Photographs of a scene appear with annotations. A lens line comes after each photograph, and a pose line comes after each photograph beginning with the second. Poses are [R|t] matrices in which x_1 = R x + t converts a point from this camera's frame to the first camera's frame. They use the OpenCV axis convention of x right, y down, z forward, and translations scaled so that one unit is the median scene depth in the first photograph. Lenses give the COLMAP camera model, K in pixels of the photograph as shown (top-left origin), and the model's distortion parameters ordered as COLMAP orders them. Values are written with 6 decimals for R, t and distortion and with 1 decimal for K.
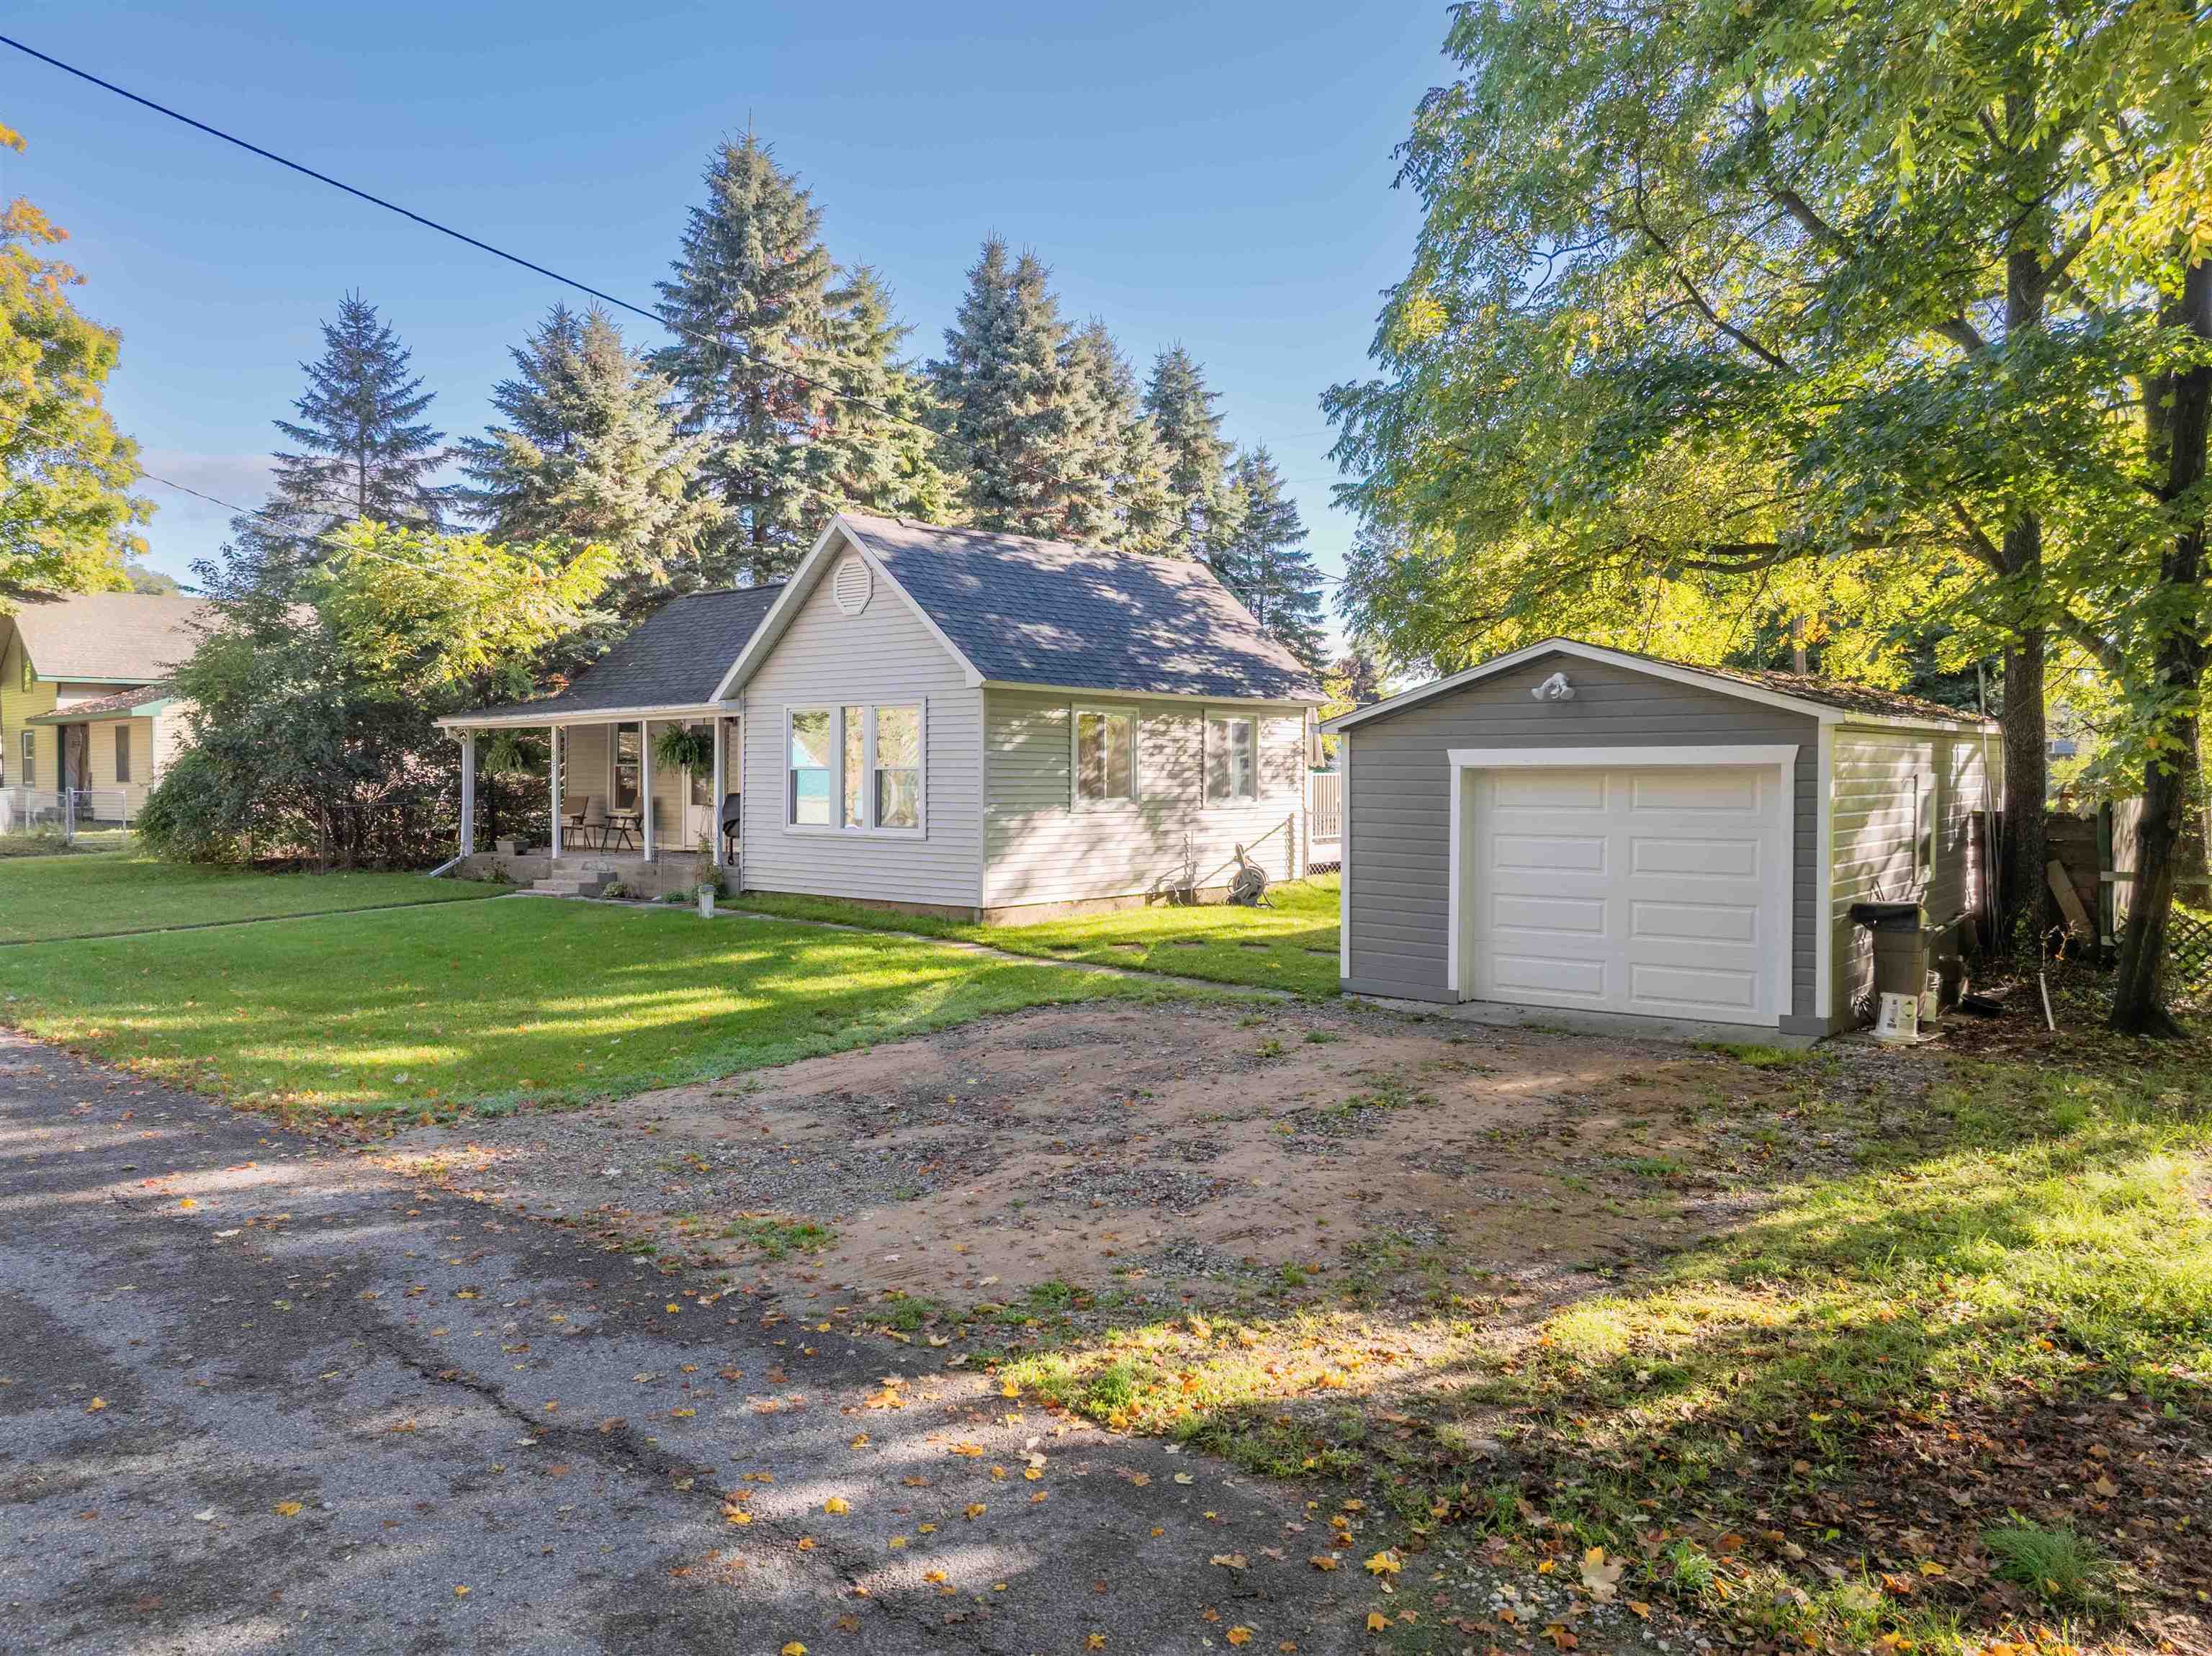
lens RADIAL K [[1561.7, 0, 1106.4], [0, 1561.7, 825.6], [0, 0, 1]] dist [-0.029585, 0.007124]
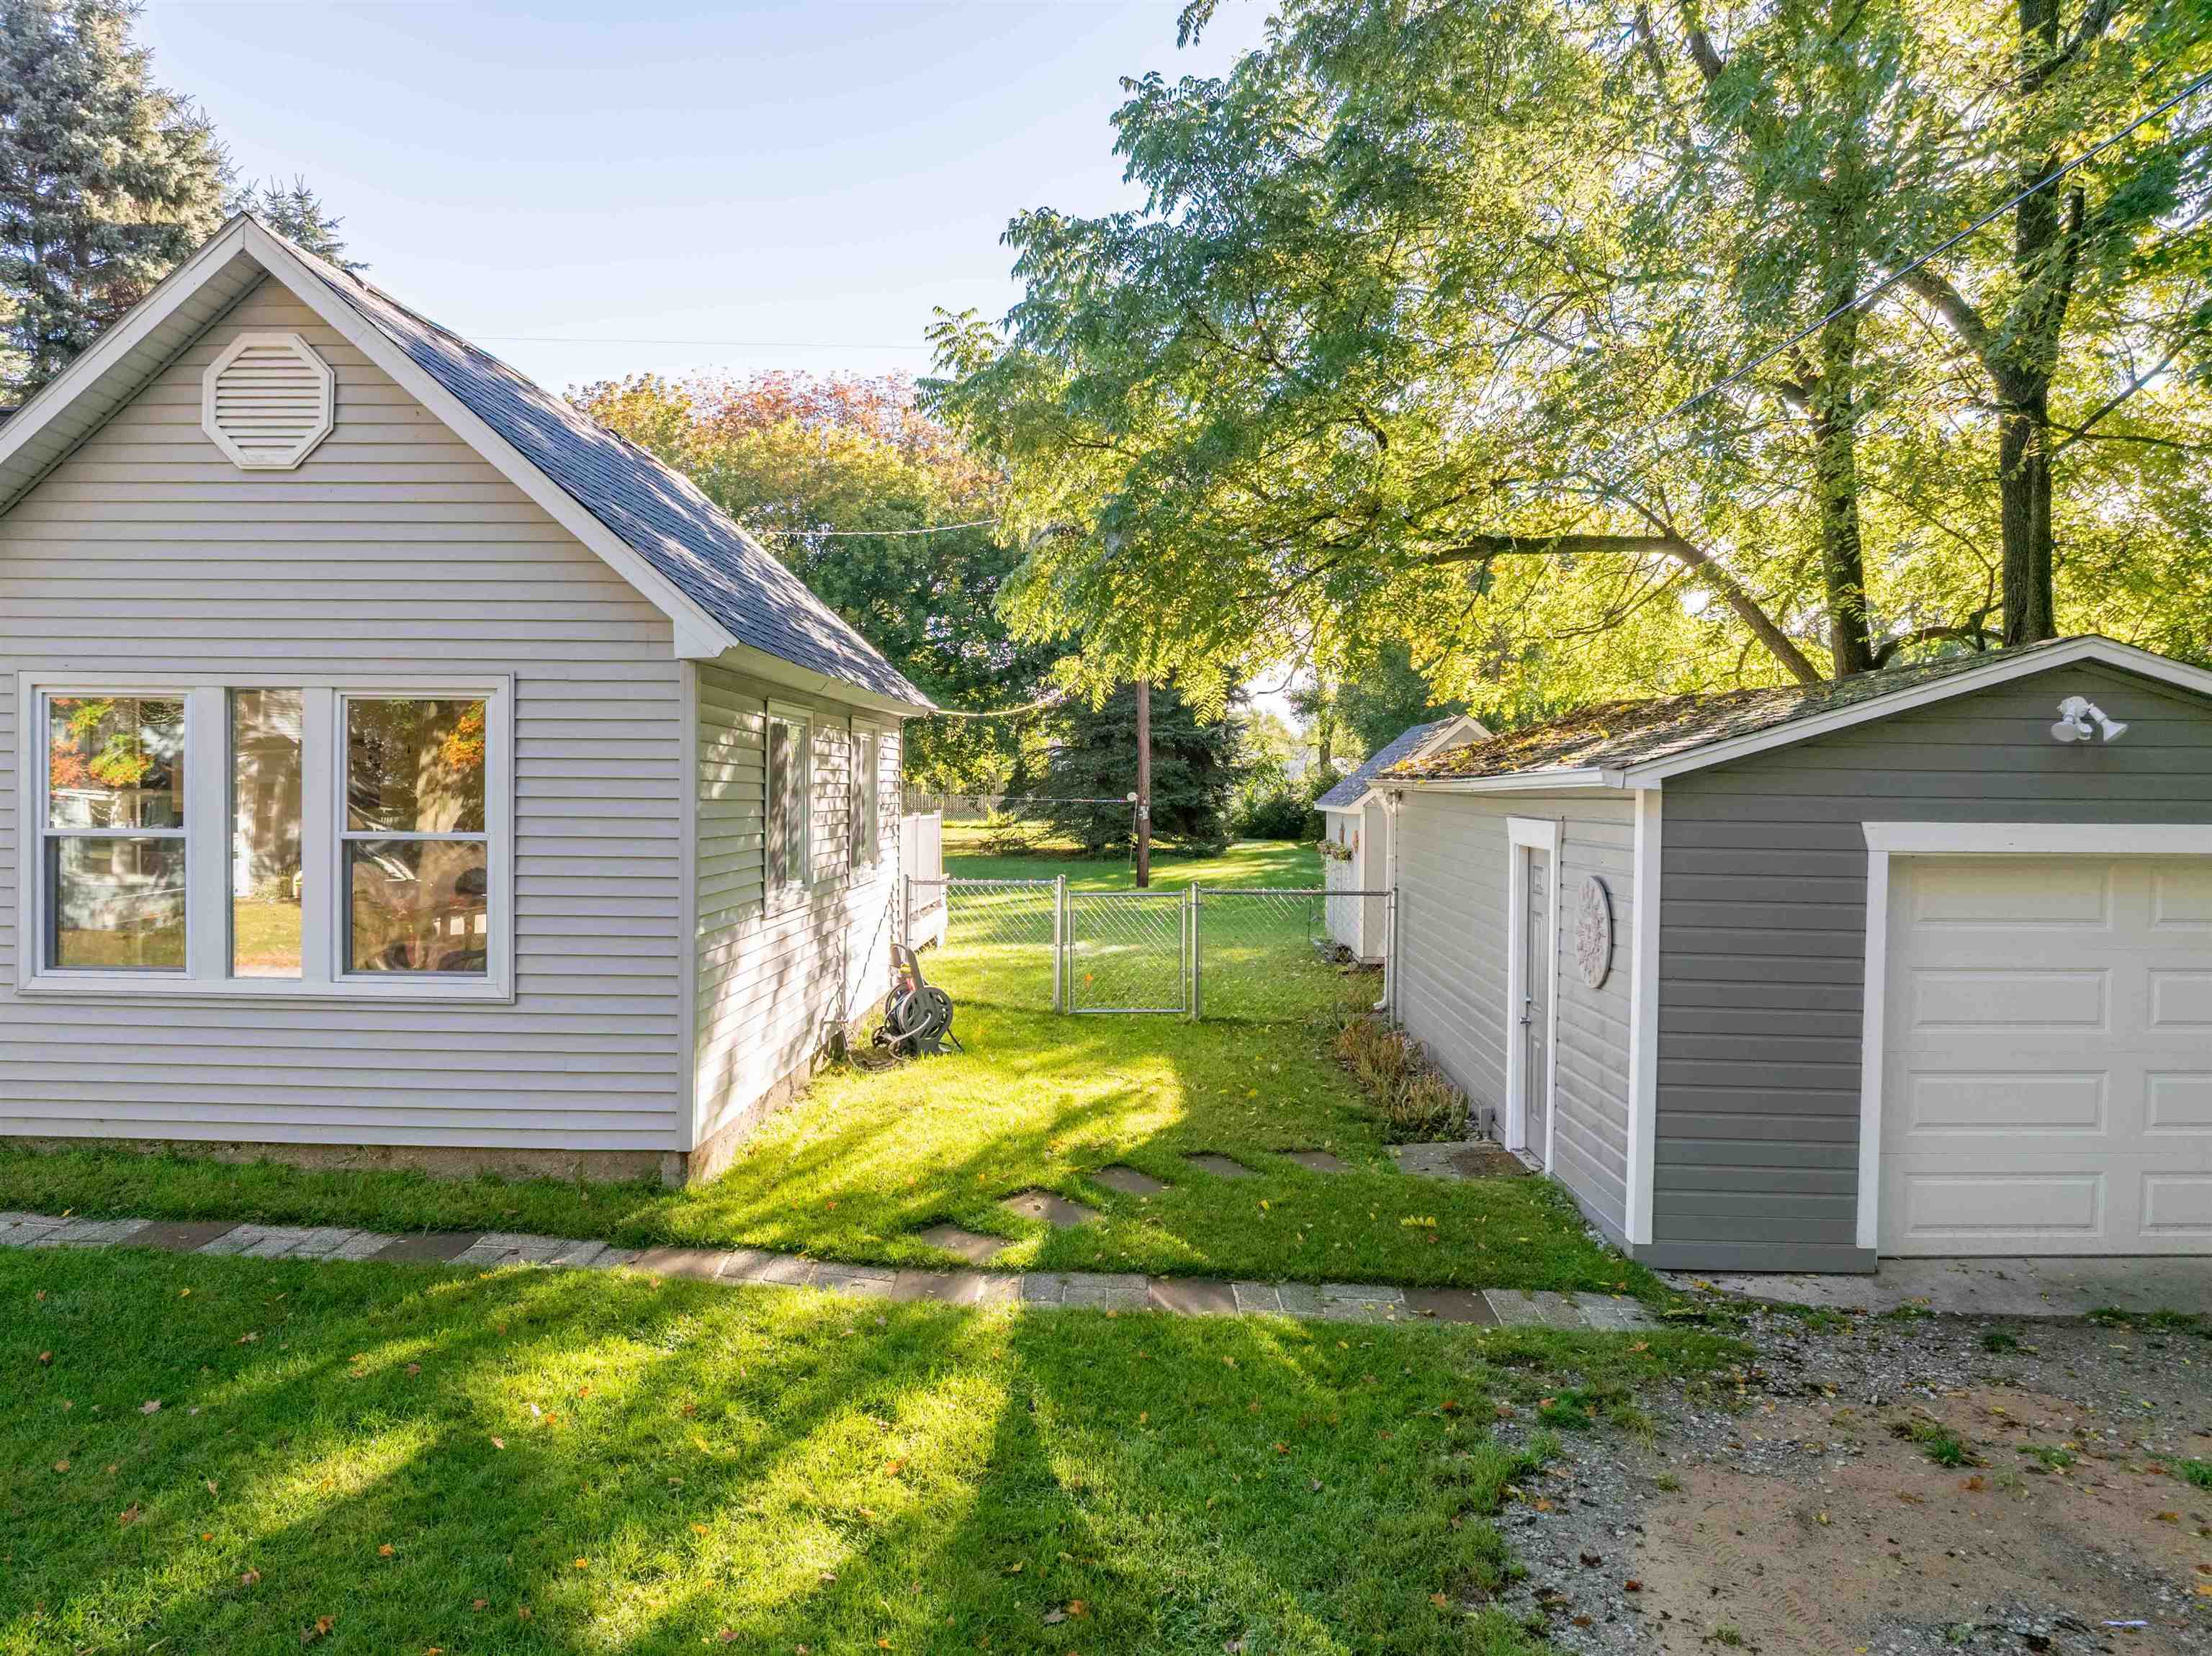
lens RADIAL K [[1561.7, 0, 1108.0], [0, 1561.7, 823.1], [0, 0, 1]] dist [-0.029585, 0.007124]
pose [[0.782042, -0.008578, 0.623167, -0.239878], [0.011270, 0.999936, -0.000379, -0.036322], [-0.623124, 0.007319, 0.782089, 0.522391]]
